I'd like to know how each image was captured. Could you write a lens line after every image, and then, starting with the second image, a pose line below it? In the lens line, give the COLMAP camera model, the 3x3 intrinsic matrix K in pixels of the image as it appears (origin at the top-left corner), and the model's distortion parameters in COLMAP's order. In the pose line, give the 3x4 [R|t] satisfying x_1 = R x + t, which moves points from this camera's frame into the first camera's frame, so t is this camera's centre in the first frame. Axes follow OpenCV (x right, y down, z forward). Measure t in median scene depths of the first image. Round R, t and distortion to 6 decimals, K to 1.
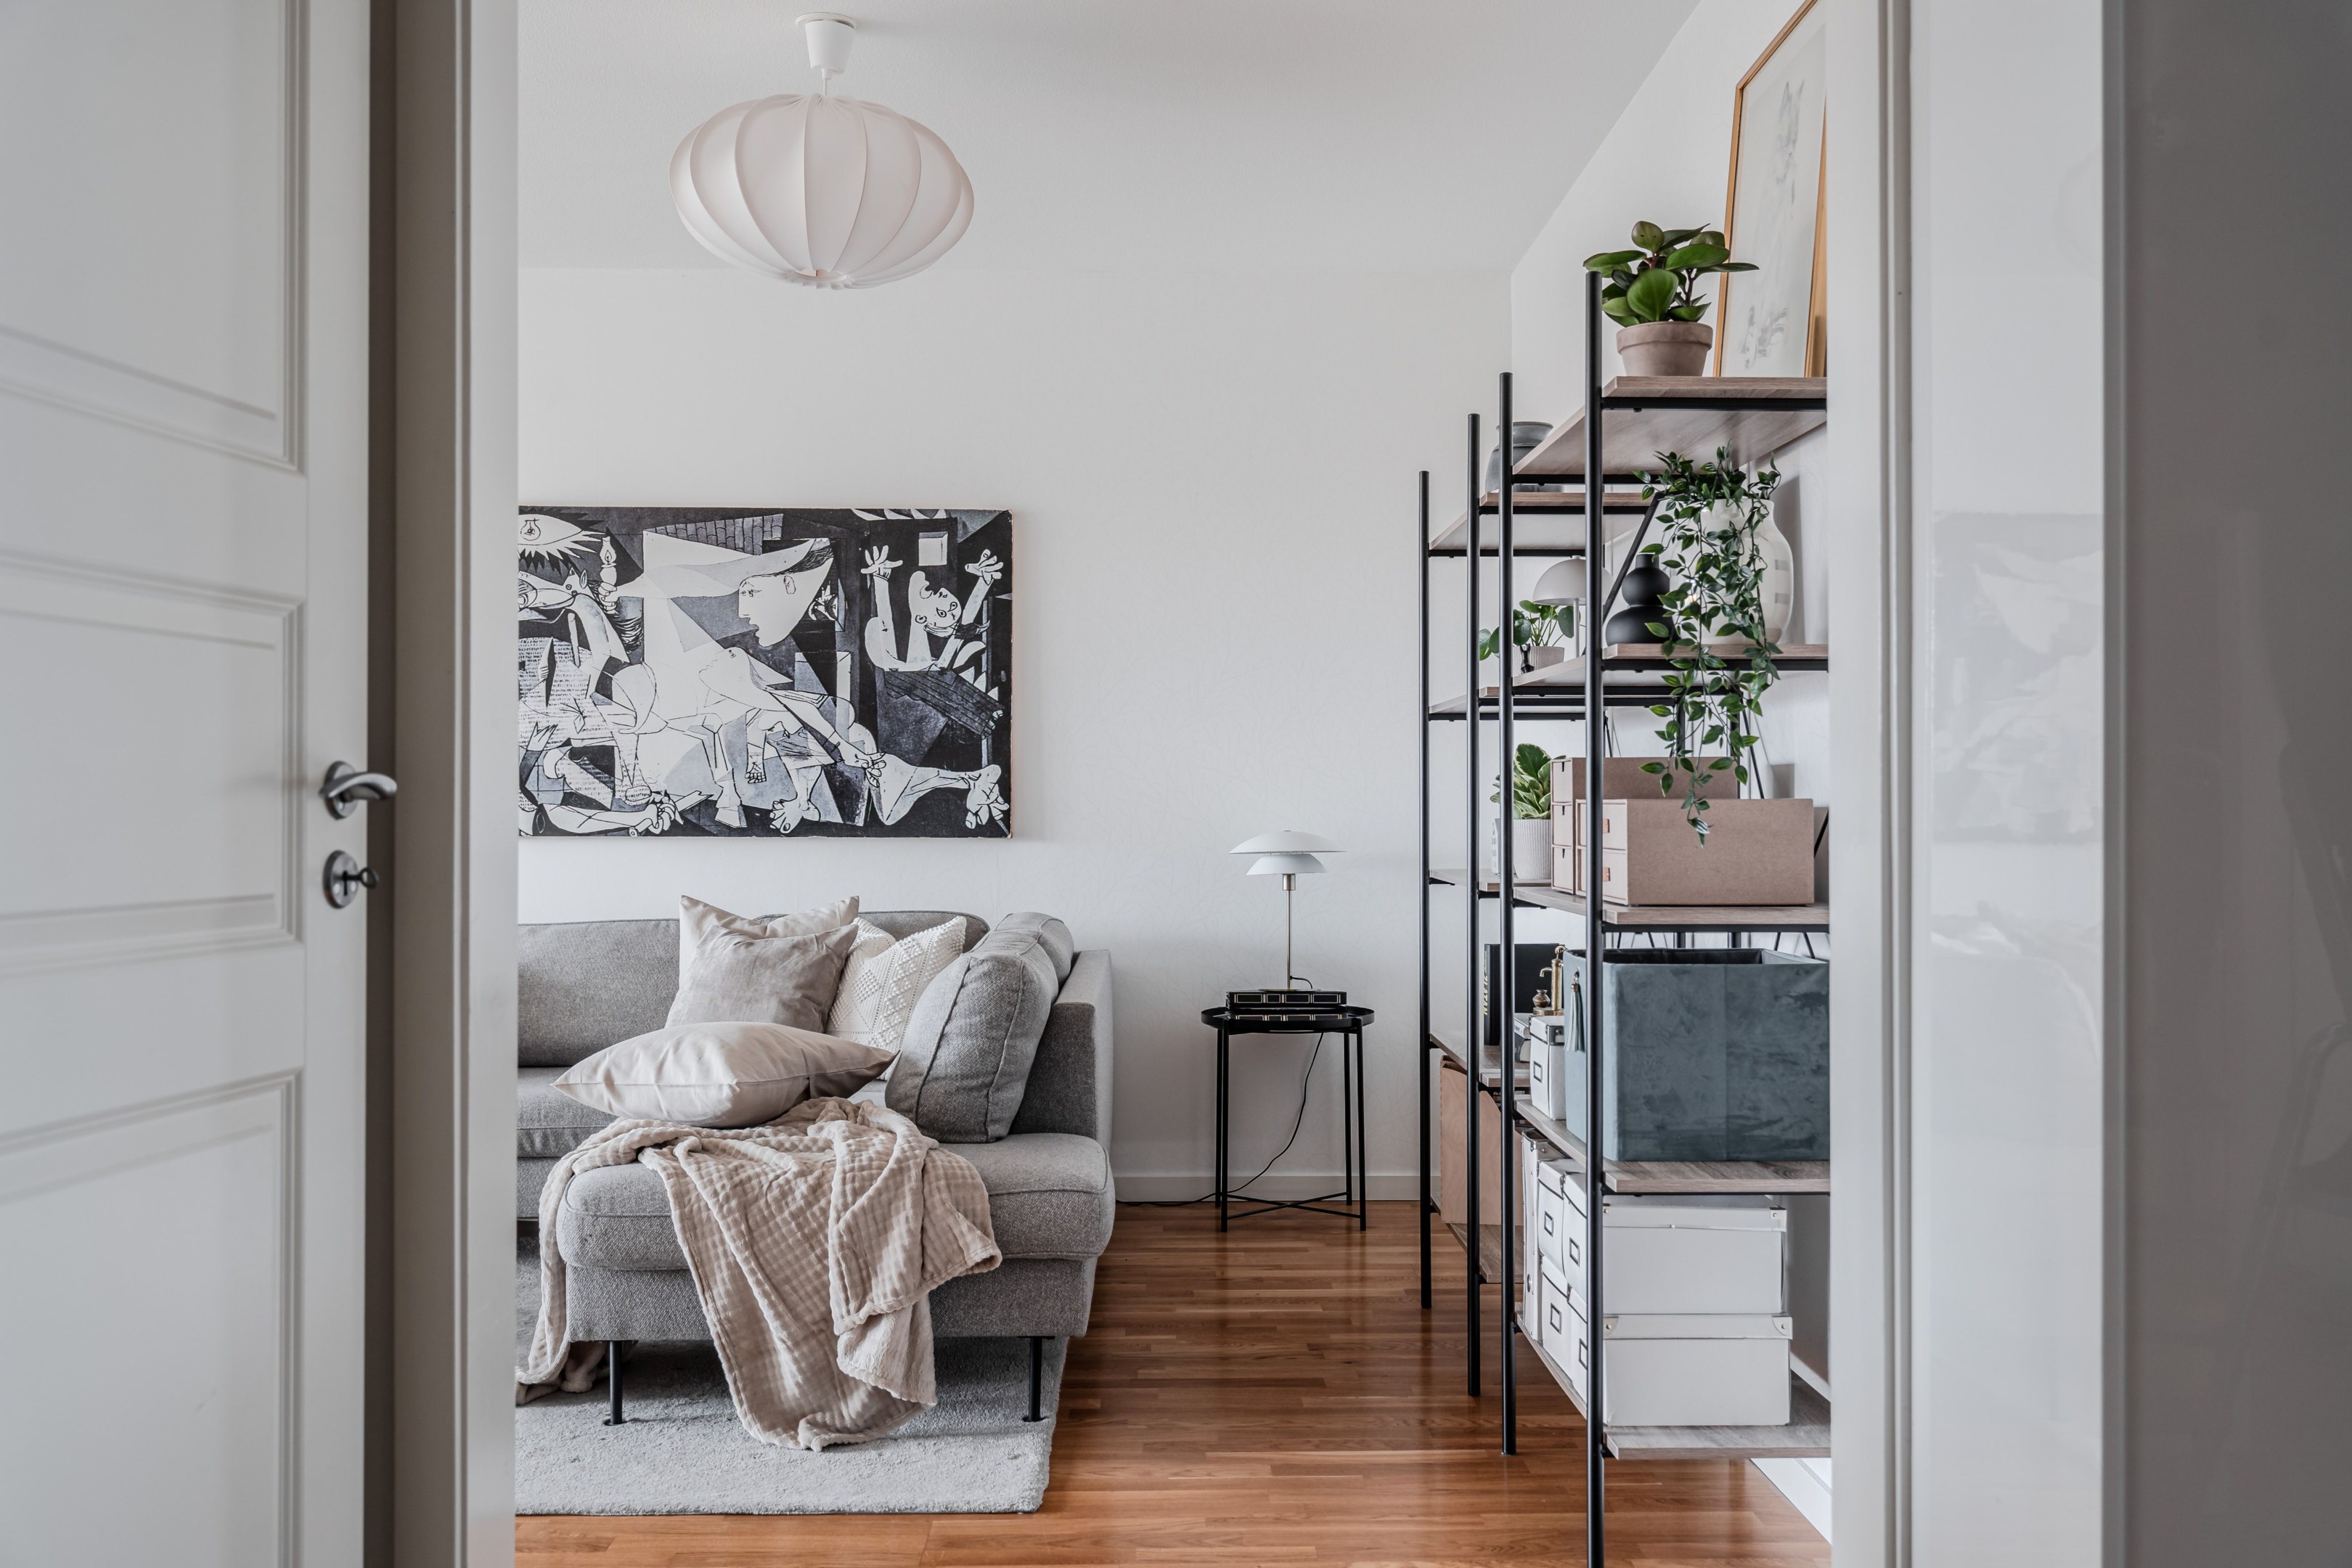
lens RADIAL K [[2117.1, 0, 1176.6], [0, 2117.1, 777.1], [0, 0, 1]] dist [-0.007256, -0.000219]
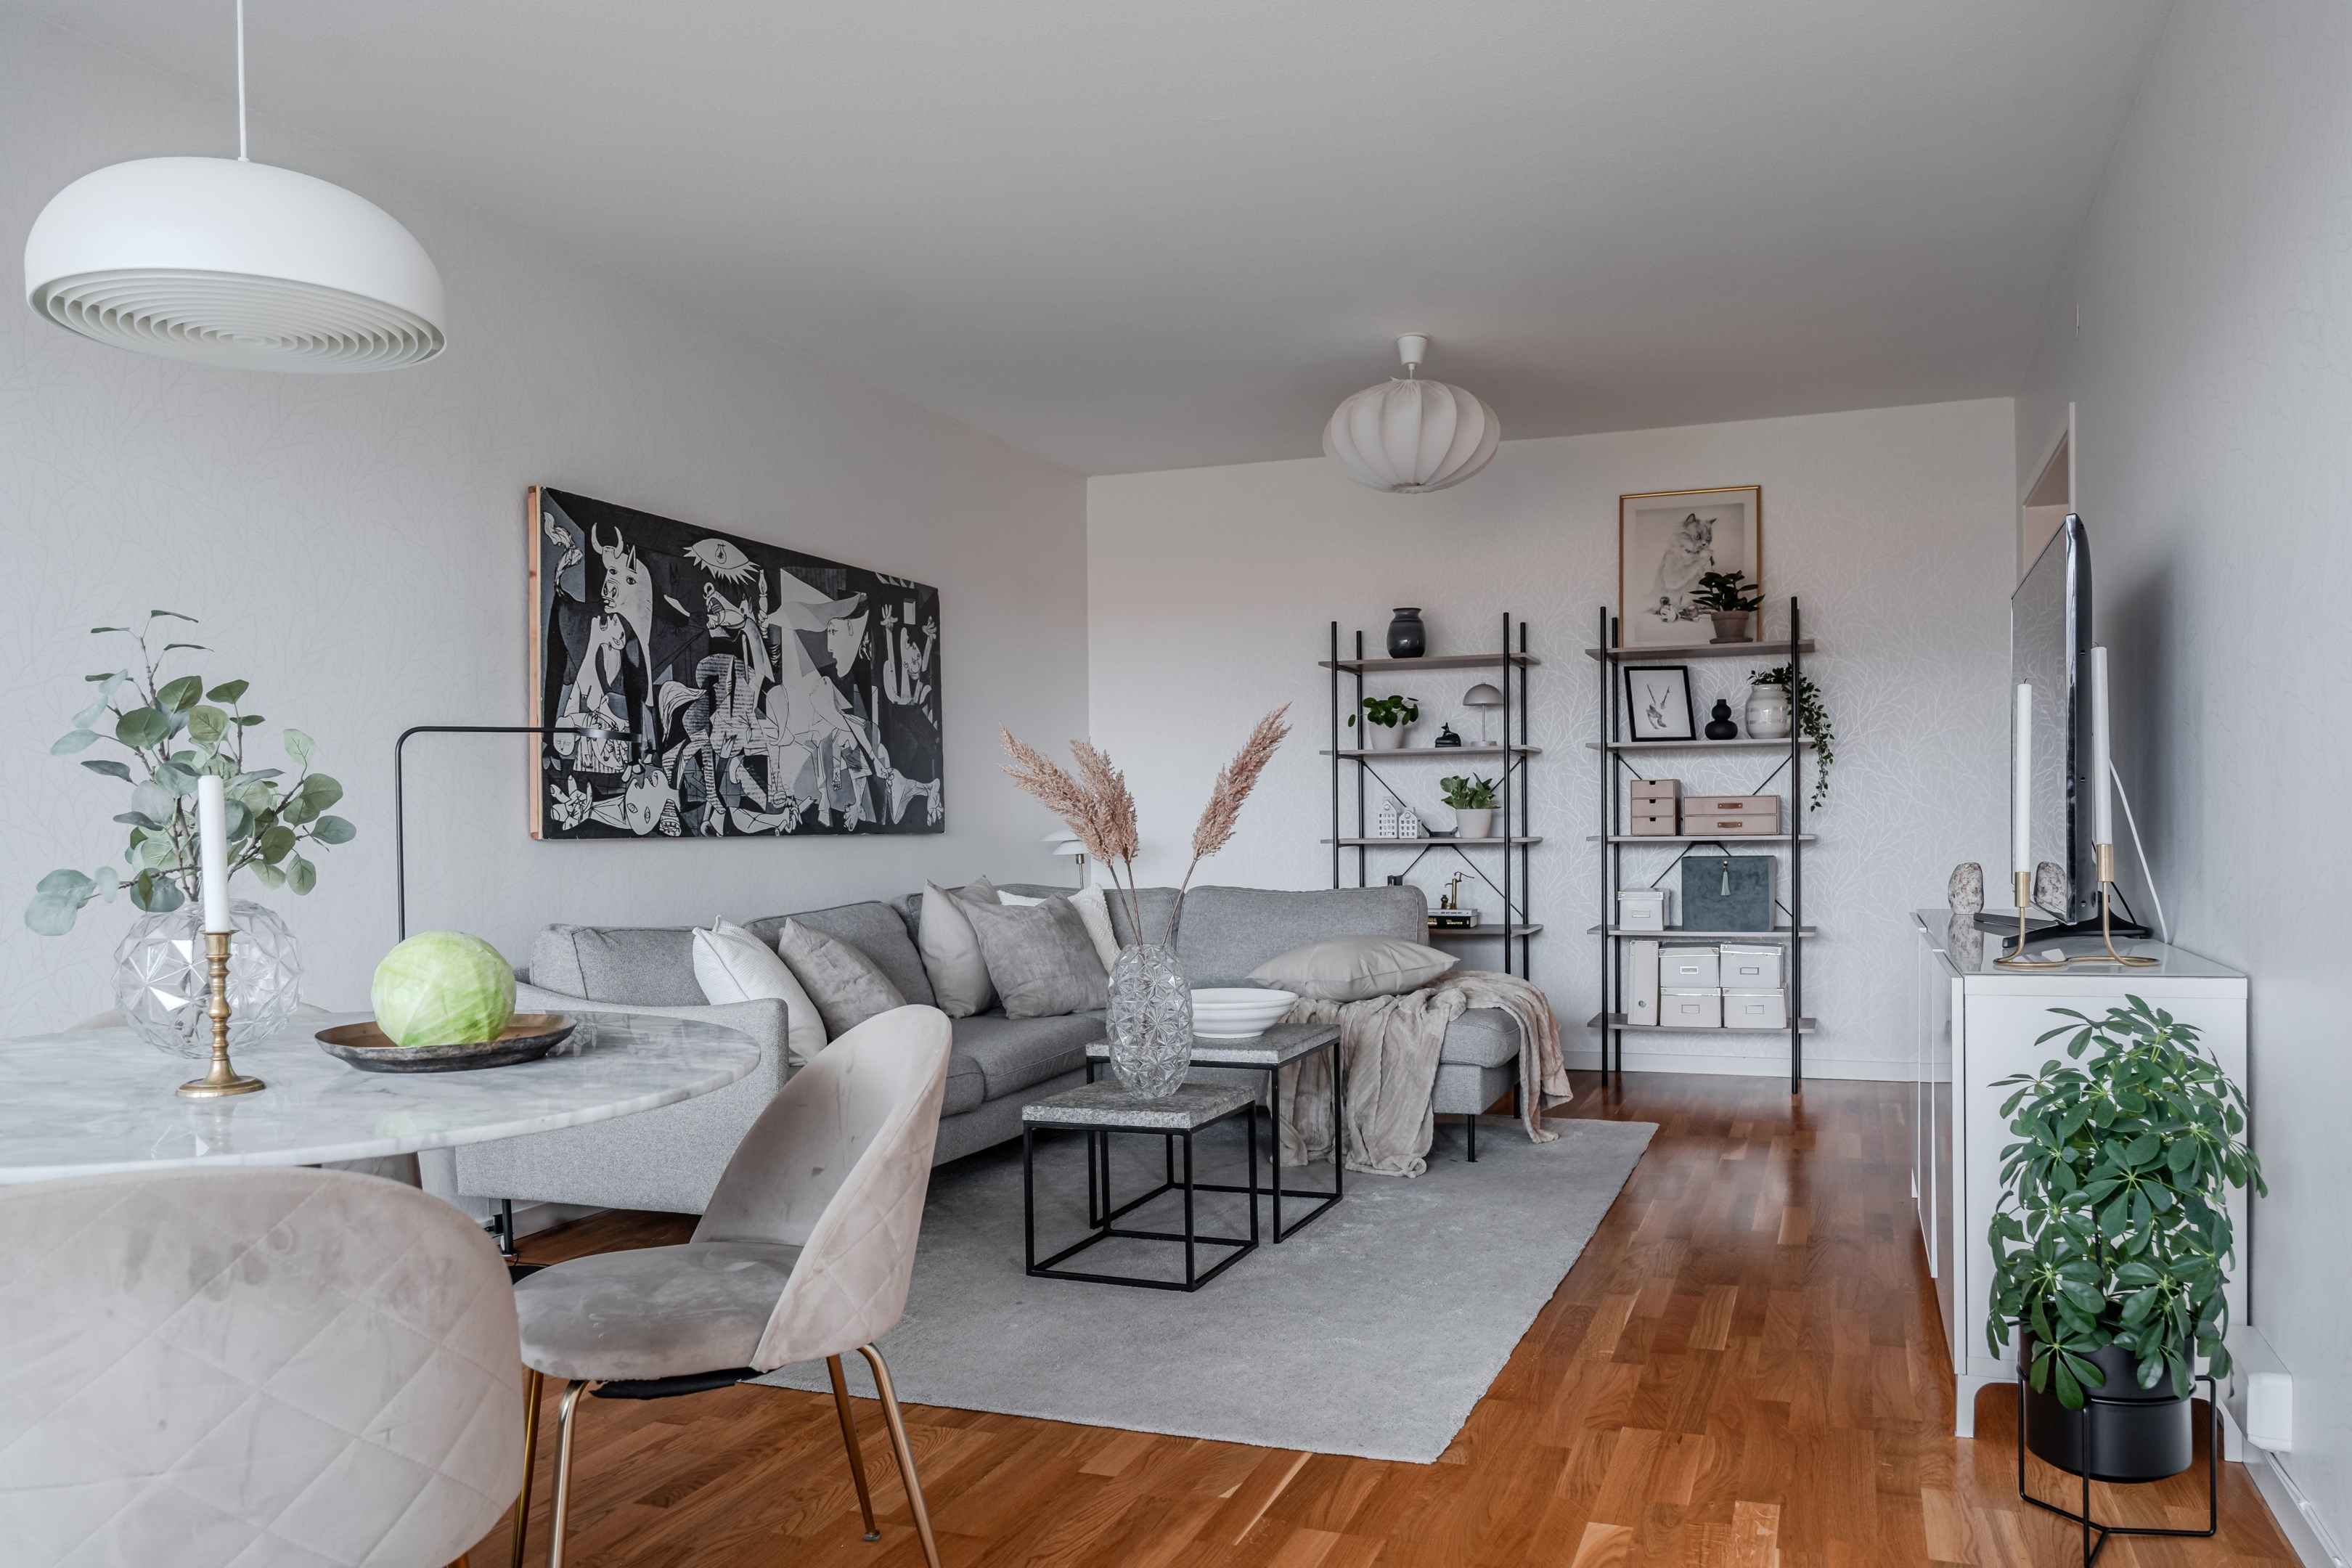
lens RADIAL K [[1773.5, 0, 1177.8], [0, 1773.5, 800.2], [0, 0, 1]] dist [0.004115, 0.000161]
pose [[0.358276, 0.006021, 0.933596, -1.070001], [-0.000507, 0.999980, -0.006254, 0.014690], [-0.933616, 0.001767, 0.358272, 0.457577]]
